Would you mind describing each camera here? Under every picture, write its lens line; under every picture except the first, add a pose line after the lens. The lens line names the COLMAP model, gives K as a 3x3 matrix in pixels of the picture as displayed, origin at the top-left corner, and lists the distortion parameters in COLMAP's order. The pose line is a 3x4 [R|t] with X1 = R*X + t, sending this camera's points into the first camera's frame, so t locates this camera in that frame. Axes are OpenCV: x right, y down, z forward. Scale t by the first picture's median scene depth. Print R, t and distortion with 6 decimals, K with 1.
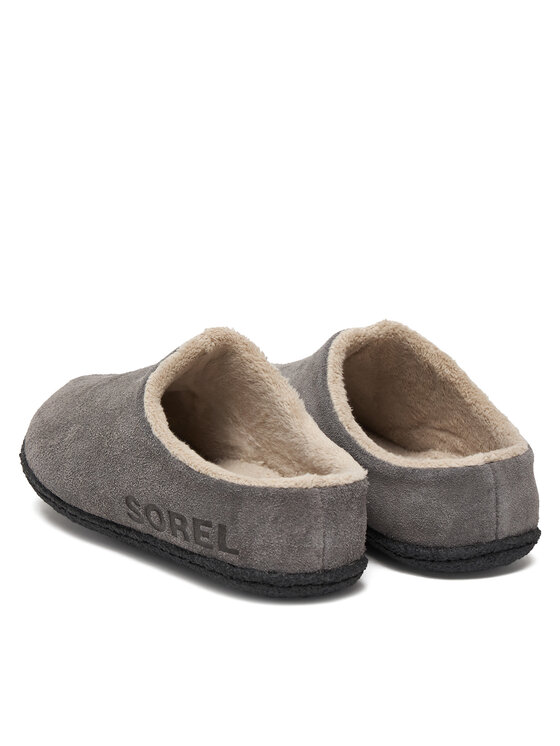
lens RADIAL K [[2210.9, 0, 280.0], [0, 2210.9, 373.0], [0, 0, 1]] dist [0.051698, -0.125927]
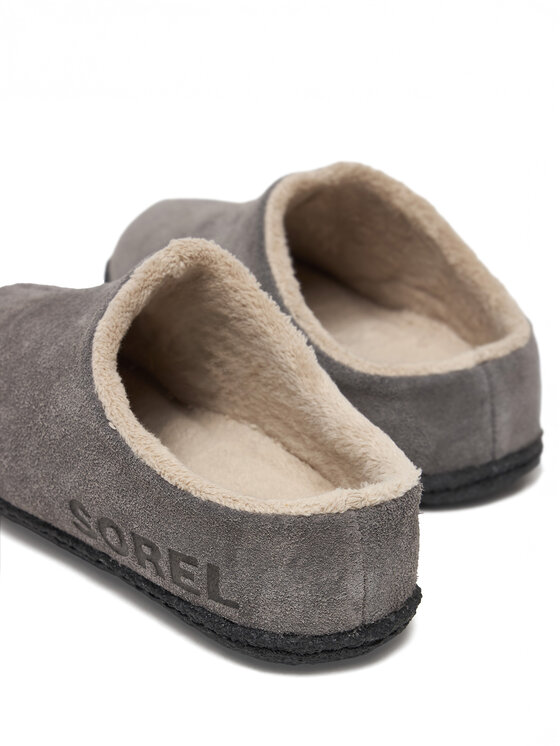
lens RADIAL K [[1717.0, 0, 280.0], [0, 1717.0, 373.0], [0, 0, 1]] dist [0.725575, 0.223111]
pose [[0.998722, -0.032287, 0.038890, -0.023521], [0.027045, 0.991342, 0.128489, -0.055491], [-0.042702, -0.127273, 0.990948, 0.461828]]
